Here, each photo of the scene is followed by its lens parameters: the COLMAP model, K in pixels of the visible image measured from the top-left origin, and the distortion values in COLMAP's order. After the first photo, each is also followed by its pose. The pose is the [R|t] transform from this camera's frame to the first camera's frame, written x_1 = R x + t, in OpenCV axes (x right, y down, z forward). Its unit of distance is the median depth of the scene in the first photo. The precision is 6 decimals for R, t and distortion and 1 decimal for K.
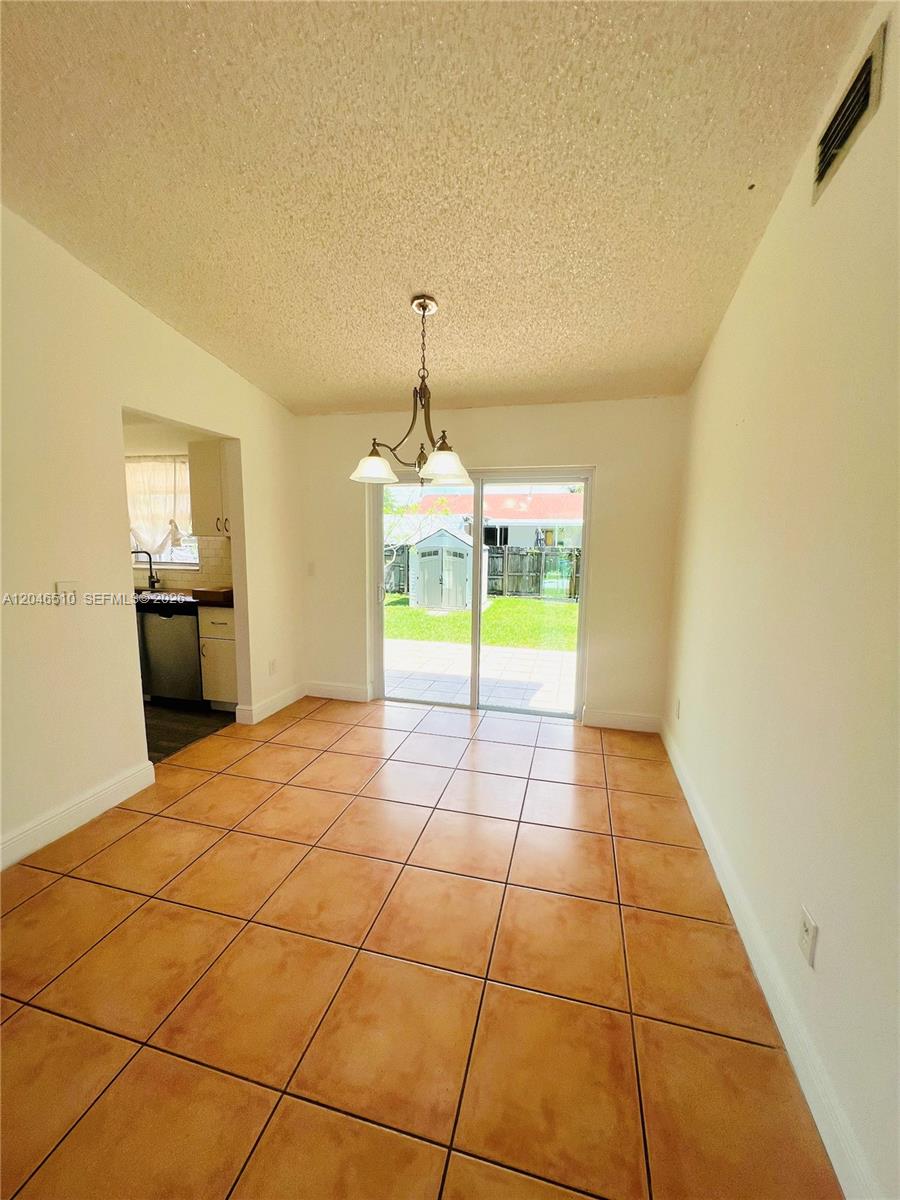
lens RADIAL K [[479.2, 0, 455.4], [0, 479.2, 595.4], [0, 0, 1]] dist [0.000123, 0.000543]
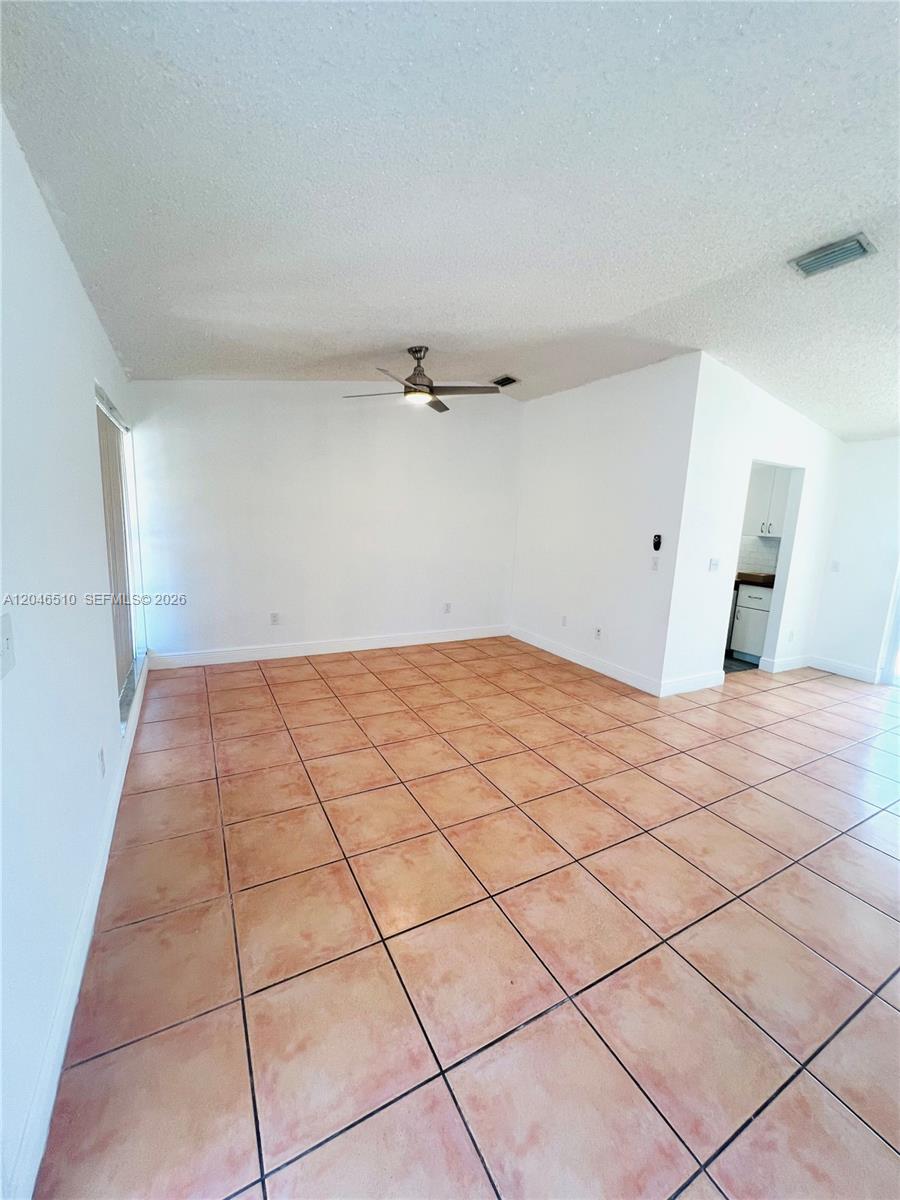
lens RADIAL K [[479.2, 0, 455.4], [0, 479.2, 595.4], [0, 0, 1]] dist [0.000123, 0.000543]
pose [[0.689624, 0.138793, -0.710743, -0.093754], [-0.131559, 0.989141, 0.065508, 0.073044], [0.712118, 0.048329, 0.700395, -0.597574]]
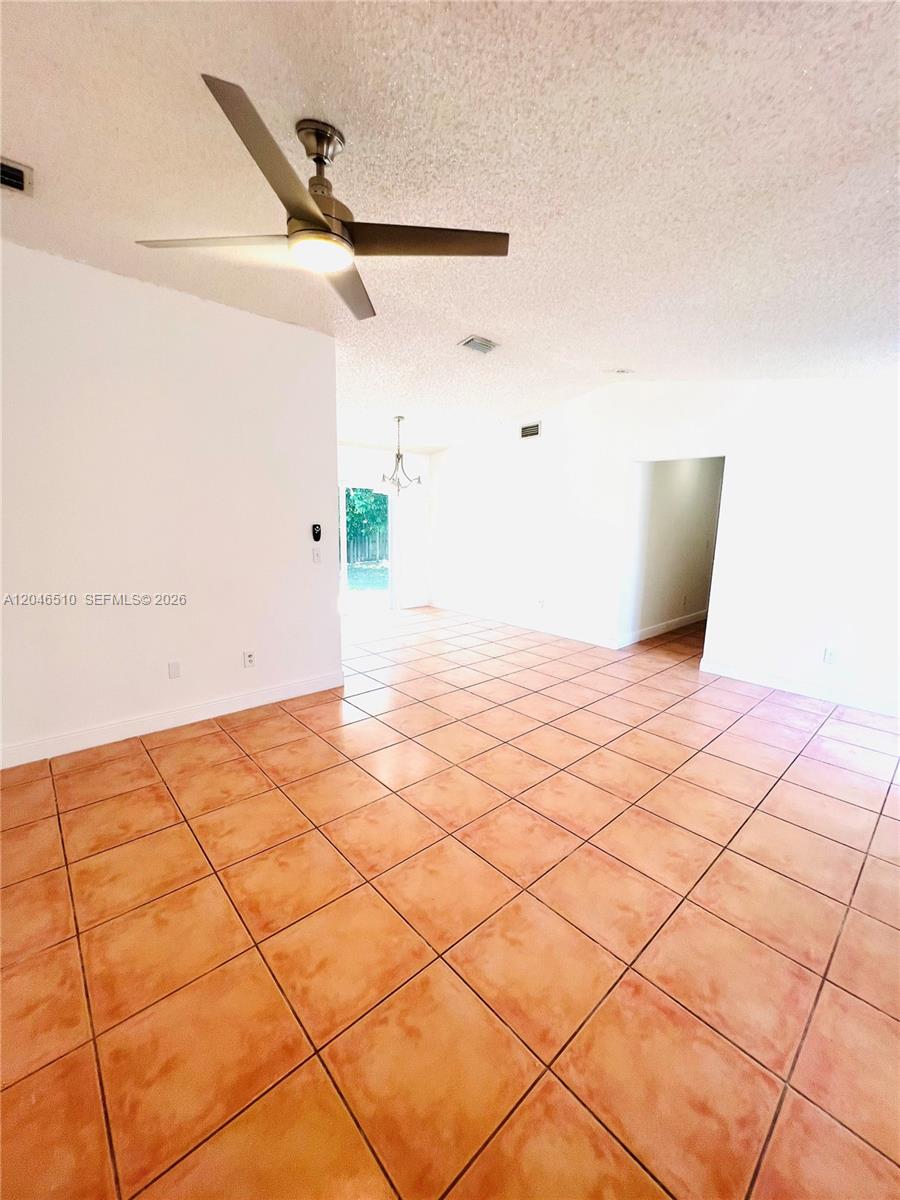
lens RADIAL K [[479.2, 0, 455.4], [0, 479.2, 595.4], [0, 0, 1]] dist [0.000123, 0.000543]
pose [[0.541824, -0.138597, 0.828986, -1.243774], [0.091764, 0.990169, 0.105569, 0.017134], [-0.835467, 0.018871, 0.549216, -0.317944]]
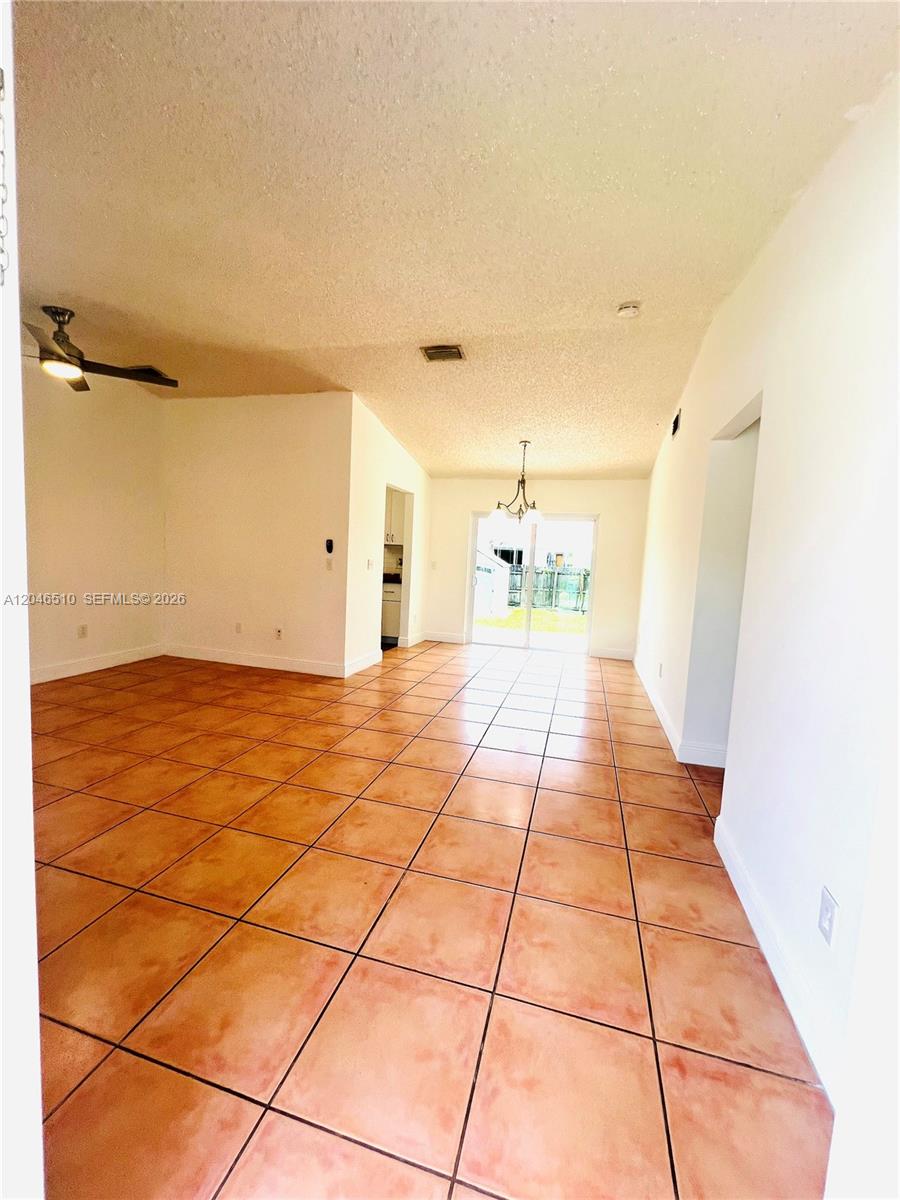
lens RADIAL K [[479.2, 0, 455.4], [0, 479.2, 595.4], [0, 0, 1]] dist [0.000123, 0.000543]
pose [[0.999177, 0.039491, -0.009267, -0.215871], [-0.039874, 0.998167, -0.045534, 0.138133], [0.007452, 0.045866, 0.998920, -0.768863]]
